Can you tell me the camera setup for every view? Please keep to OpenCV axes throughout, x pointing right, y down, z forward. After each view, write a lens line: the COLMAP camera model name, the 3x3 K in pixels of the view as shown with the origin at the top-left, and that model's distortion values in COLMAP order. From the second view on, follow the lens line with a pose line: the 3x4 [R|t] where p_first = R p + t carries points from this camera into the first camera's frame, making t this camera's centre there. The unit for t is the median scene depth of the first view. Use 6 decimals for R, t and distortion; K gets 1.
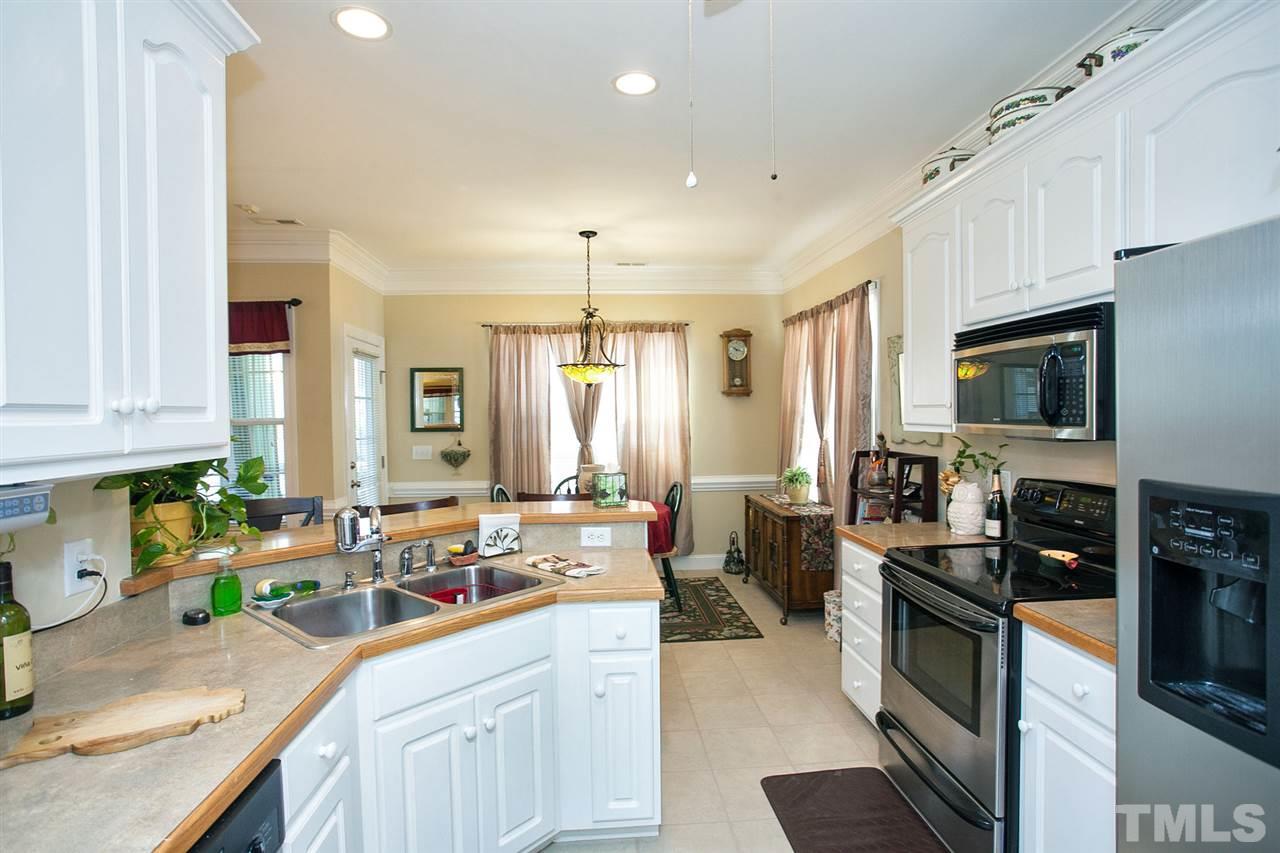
lens RADIAL K [[640.0, 0, 640.0], [0, 640.0, 426.5], [0, 0, 1]] dist [-0.055420, 0.022046]
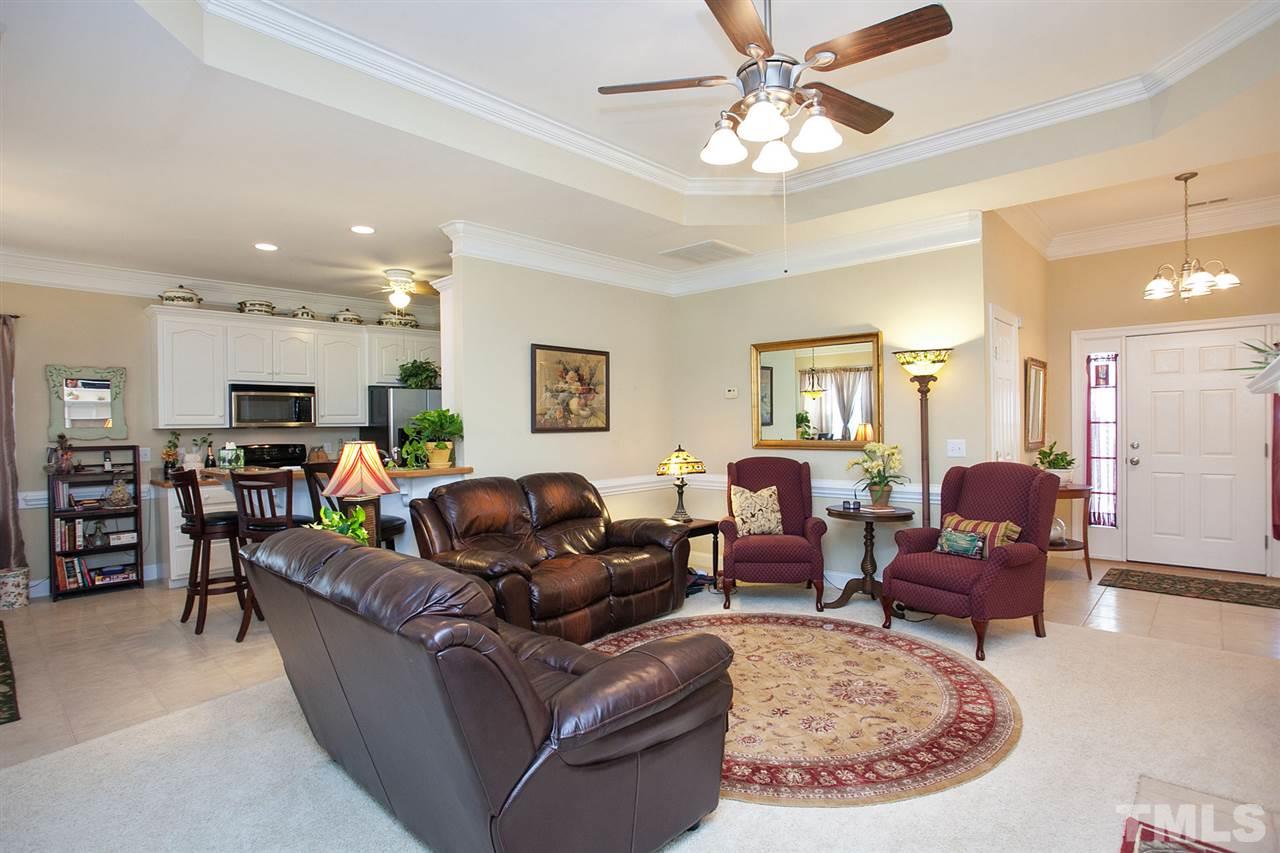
lens RADIAL K [[640.0, 0, 640.0], [0, 640.0, 426.5], [0, 0, 1]] dist [-0.055420, 0.022046]
pose [[-0.676674, 0.018333, 0.736054, -1.217325], [0.037298, 0.999260, 0.009401, 0.022592], [-0.735337, 0.033815, -0.676857, 0.809622]]
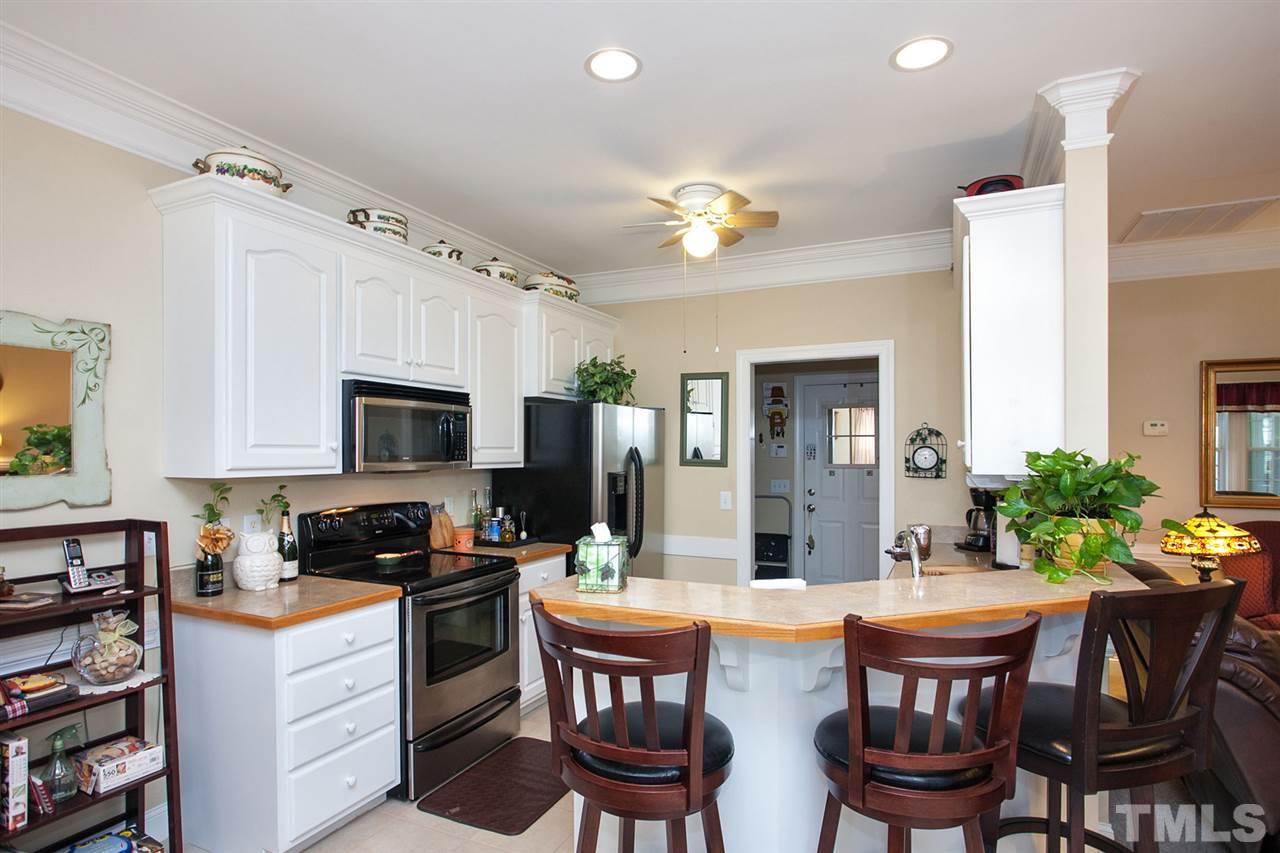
lens RADIAL K [[672.3, 0, 648.4], [0, 672.3, 449.4], [0, 0, 1]] dist [-0.004875, 0.000070]
pose [[-0.875310, 0.012297, 0.483406, -0.270410], [0.018980, 0.999780, 0.008935, -0.017334], [-0.483190, 0.016996, -0.875351, 0.975766]]
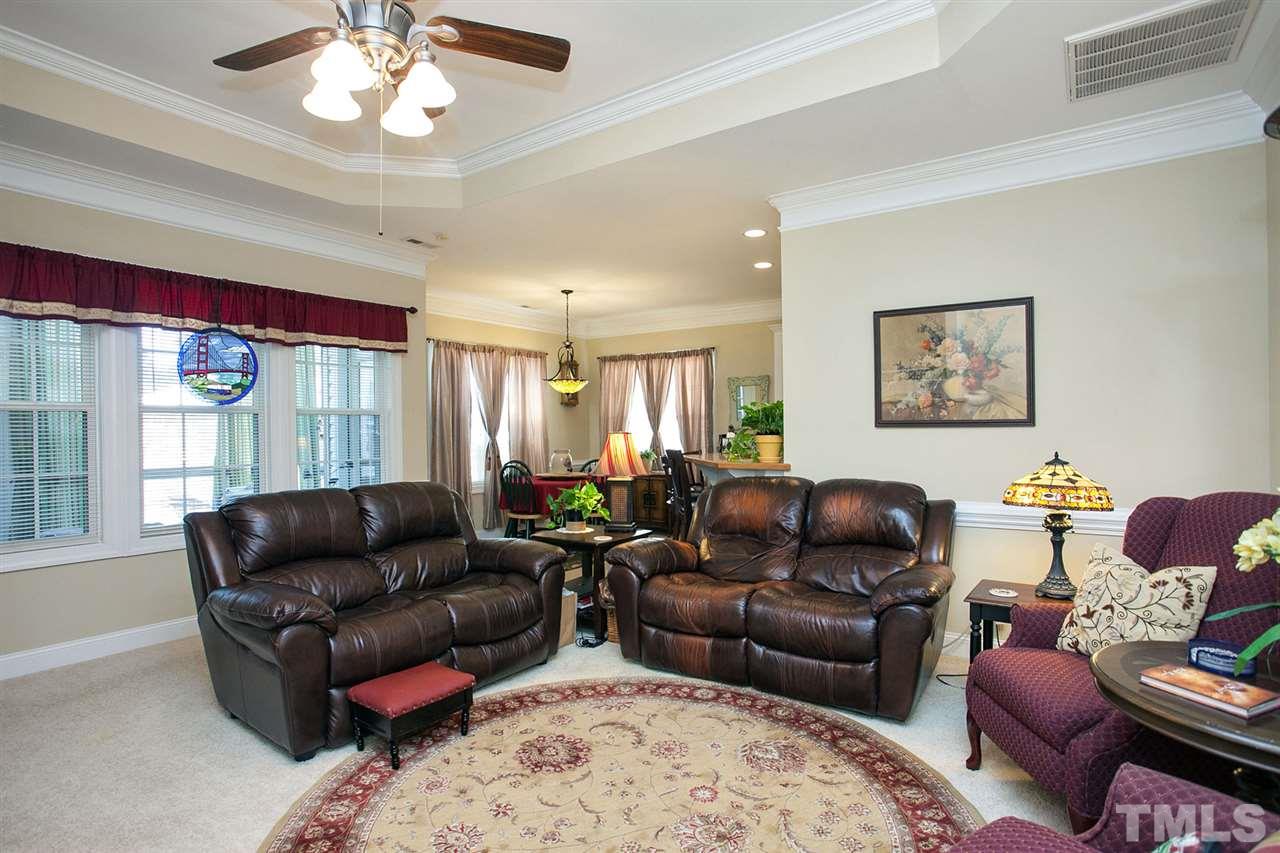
lens RADIAL K [[640.0, 0, 640.0], [0, 640.0, 426.5], [0, 0, 1]] dist [-0.055420, 0.022046]
pose [[0.629567, 0.009179, 0.776892, -1.139887], [0.017196, 0.999521, -0.025744, 0.051513], [-0.776756, 0.029567, 0.629107, -0.051858]]
